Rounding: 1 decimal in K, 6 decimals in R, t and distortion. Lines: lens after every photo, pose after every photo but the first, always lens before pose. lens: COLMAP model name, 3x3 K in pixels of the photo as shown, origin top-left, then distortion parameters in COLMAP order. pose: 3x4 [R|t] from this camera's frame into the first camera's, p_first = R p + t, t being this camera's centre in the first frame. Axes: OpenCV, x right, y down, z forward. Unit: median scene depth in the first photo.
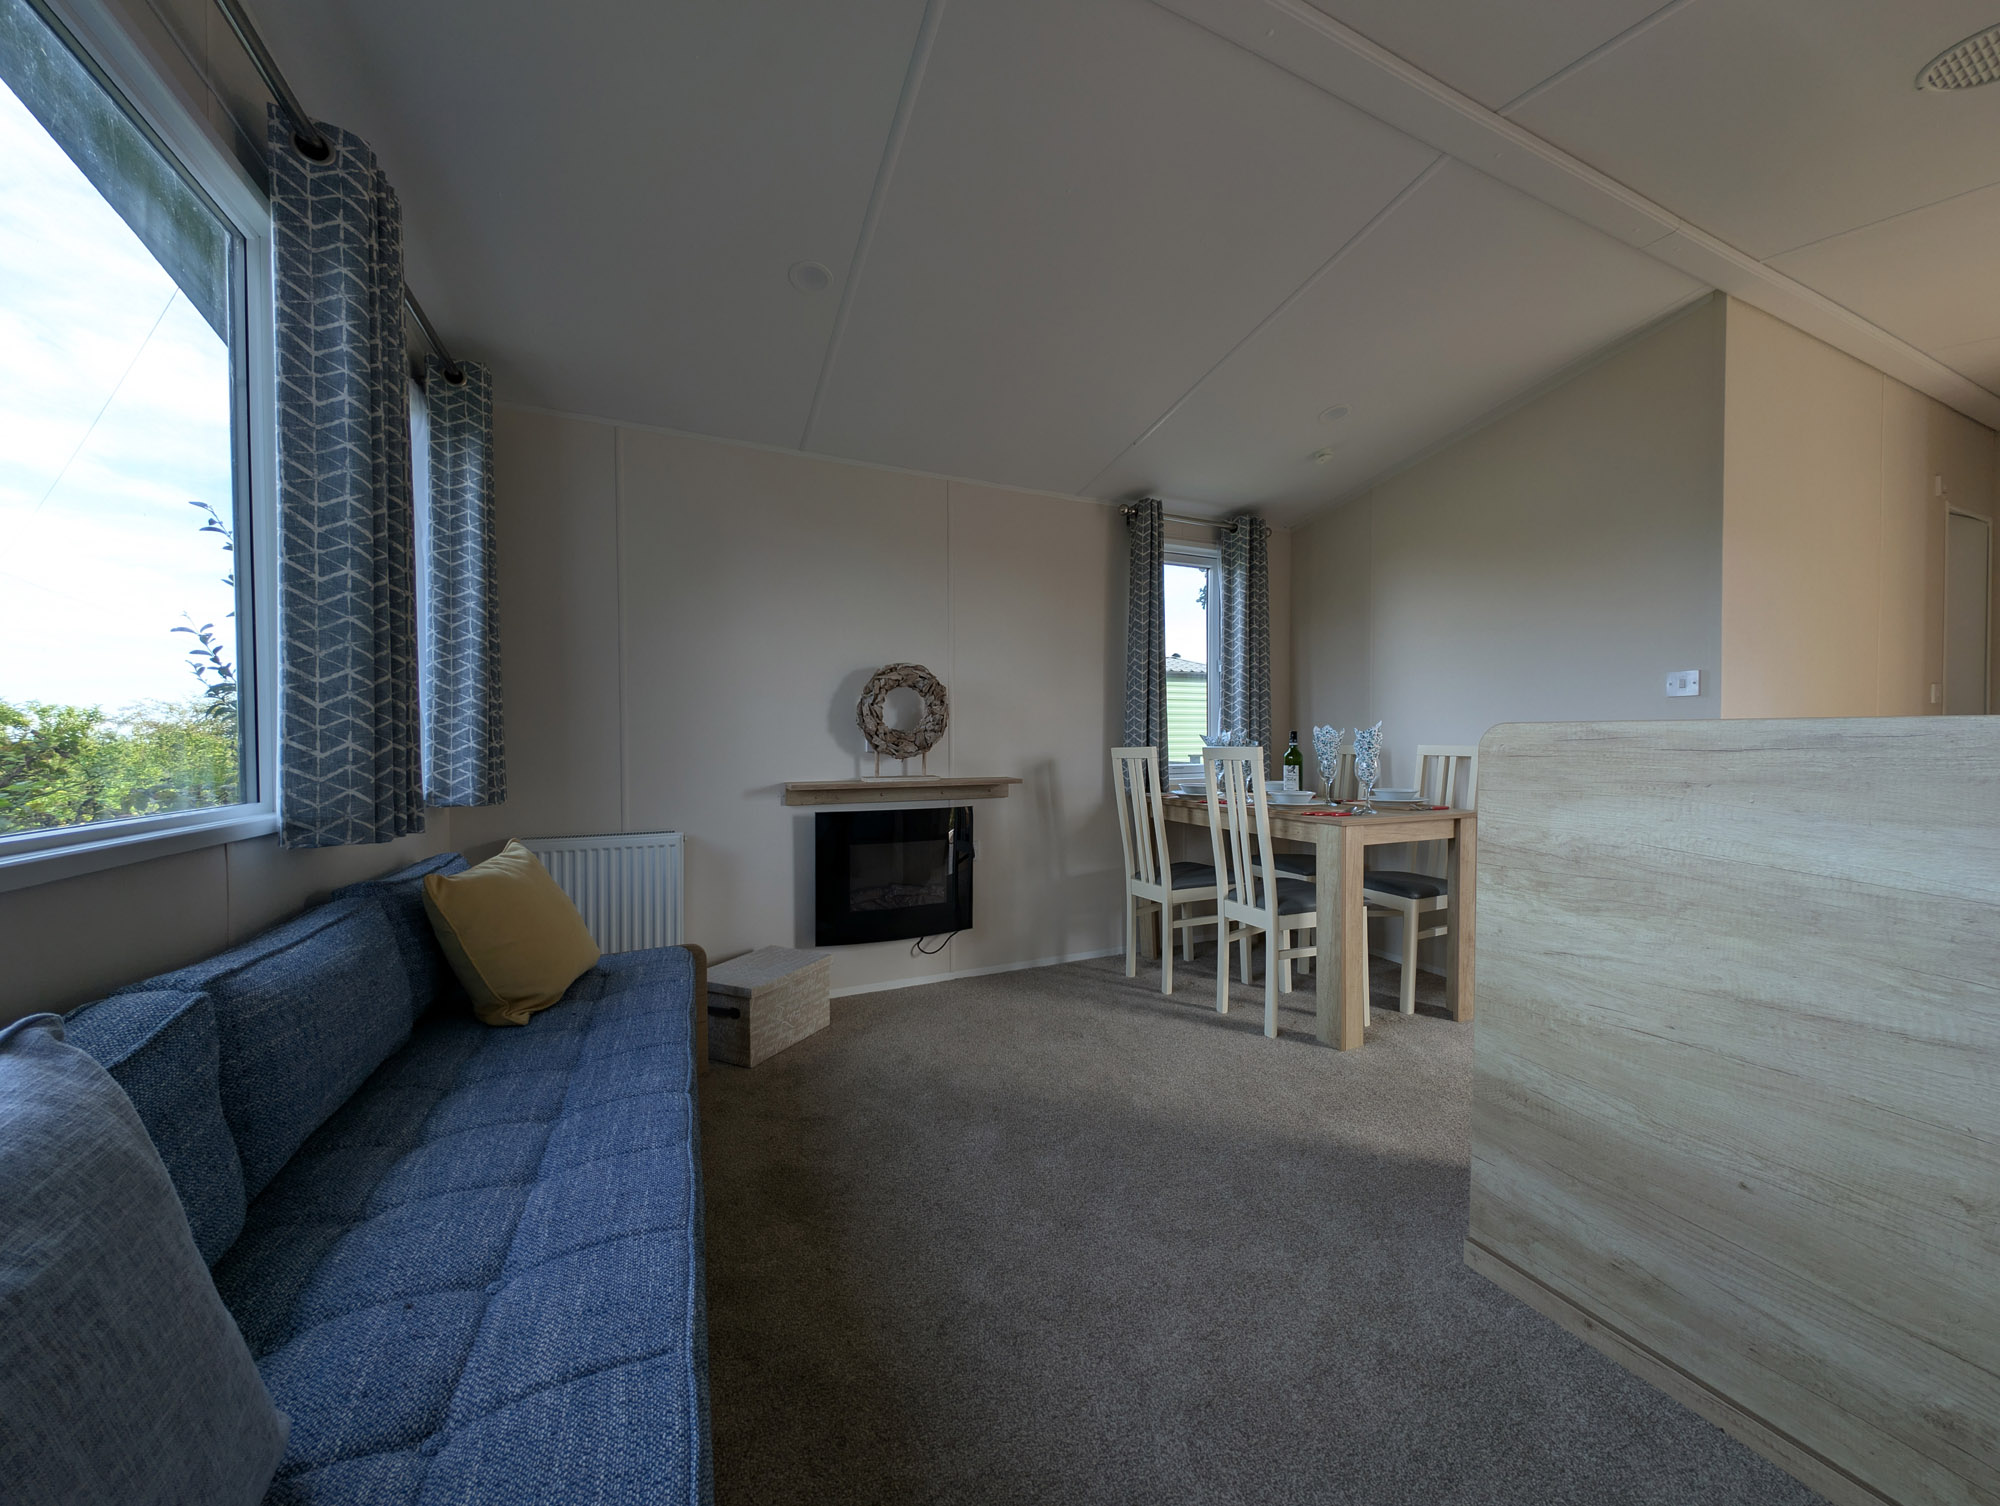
lens RADIAL K [[715.5, 0, 1003.4], [0, 715.5, 760.5], [0, 0, 1]] dist [0.000953, 0.000075]
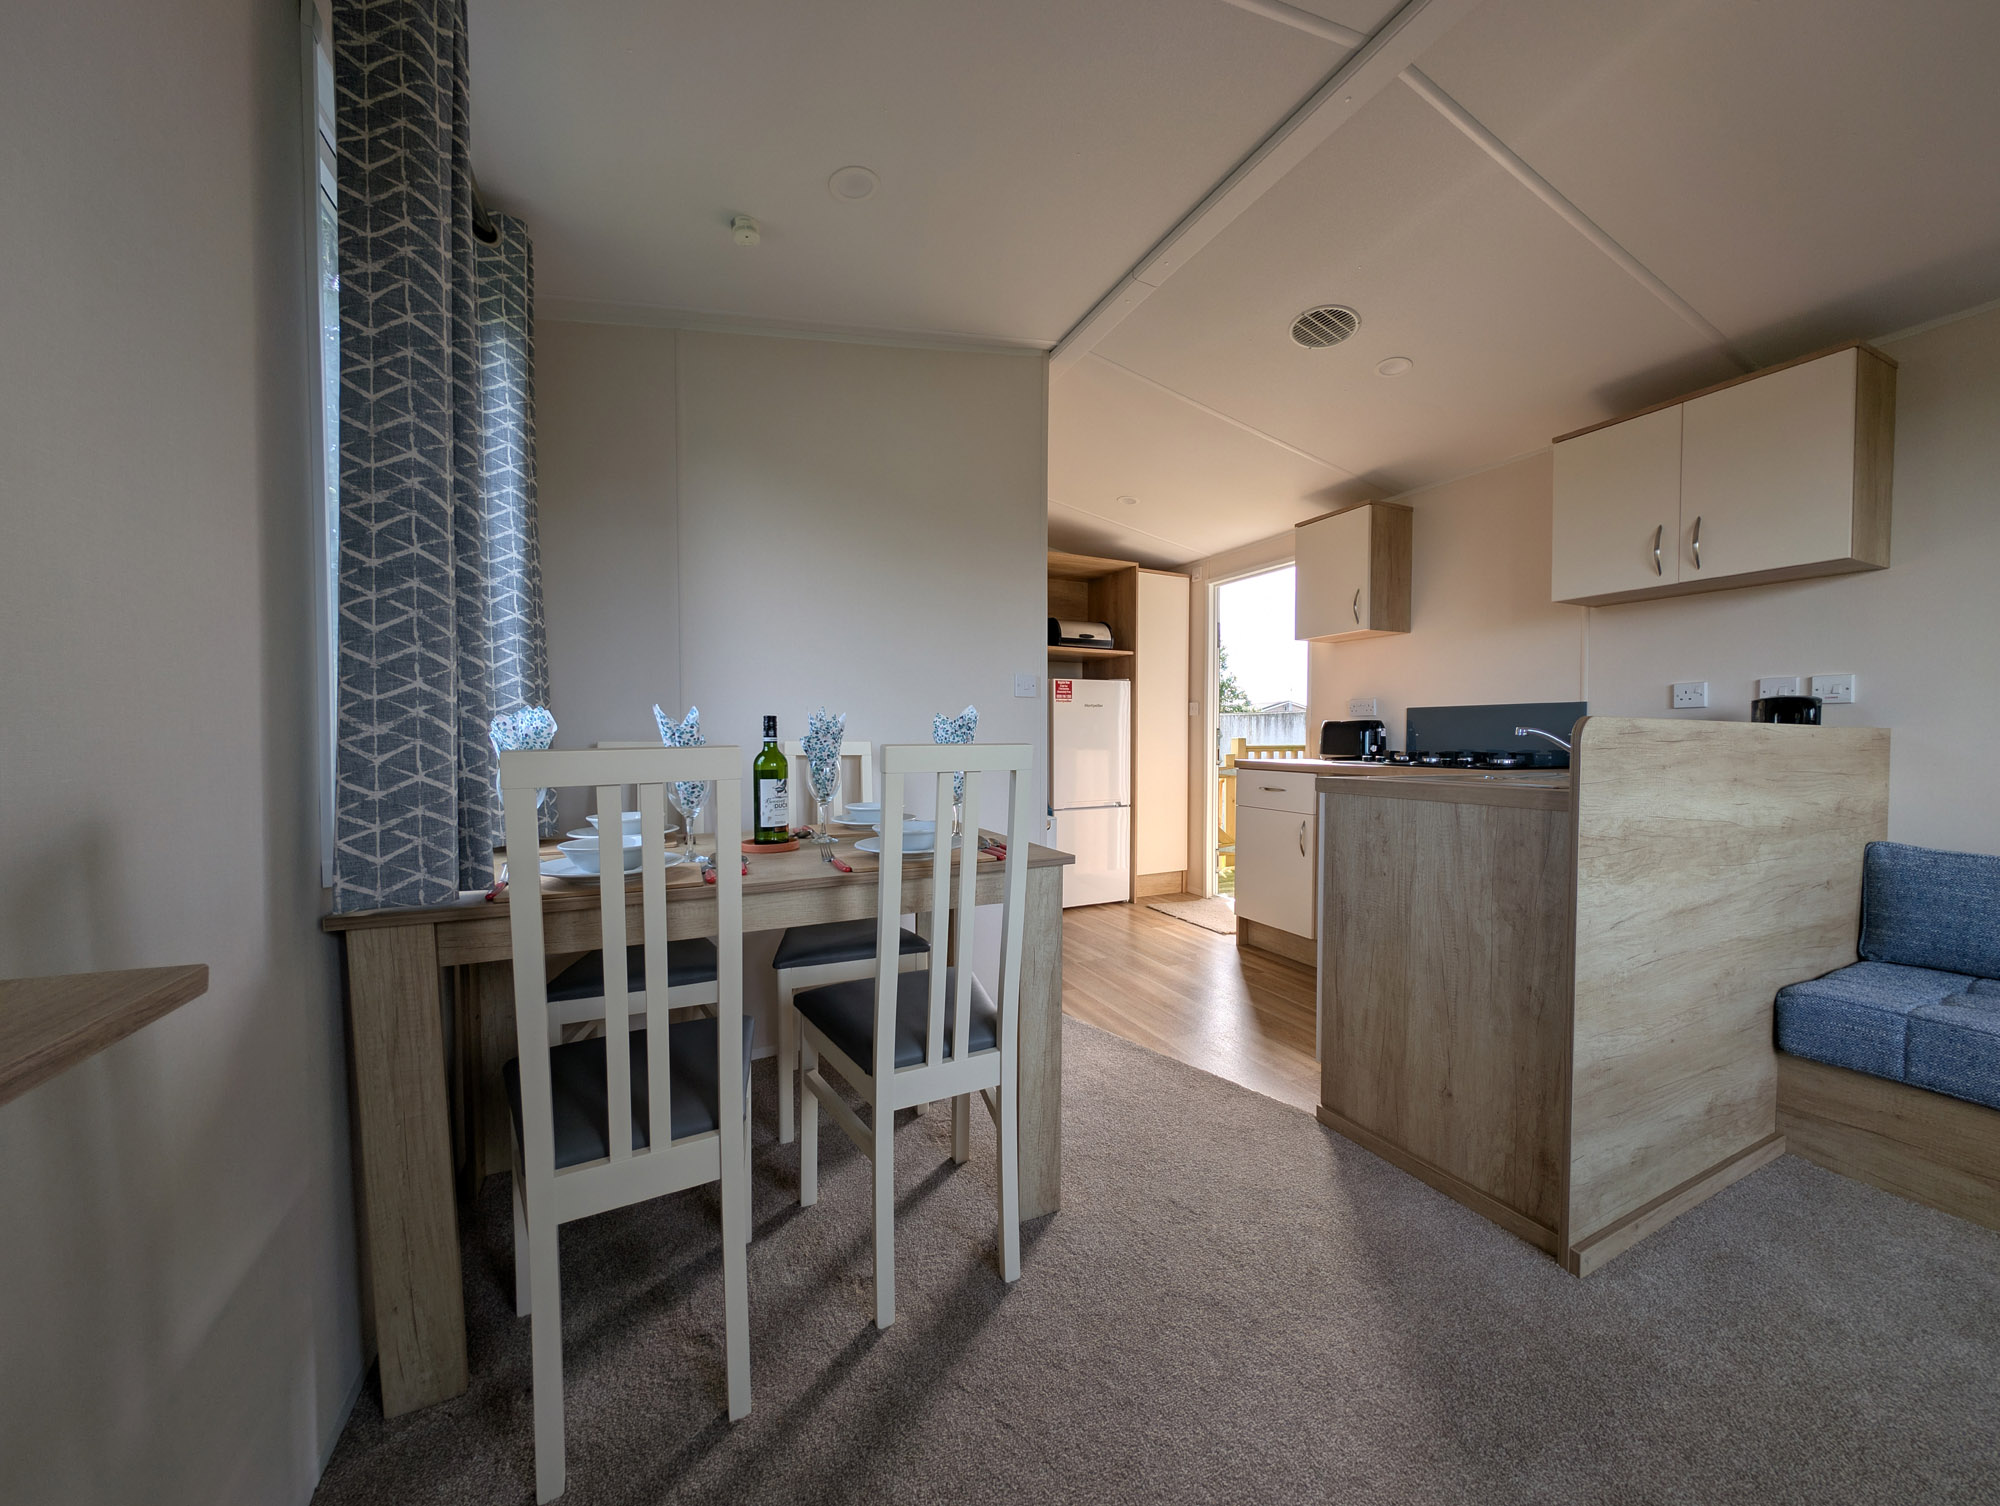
lens RADIAL K [[715.5, 0, 1002.2], [0, 715.5, 755.4], [0, 0, 1]] dist [0.000953, 0.000075]
pose [[-0.024163, -0.016256, 0.999576, -0.142990], [0.023636, 0.999579, 0.016828, -0.016687], [-0.999429, 0.024033, -0.023768, 0.884942]]
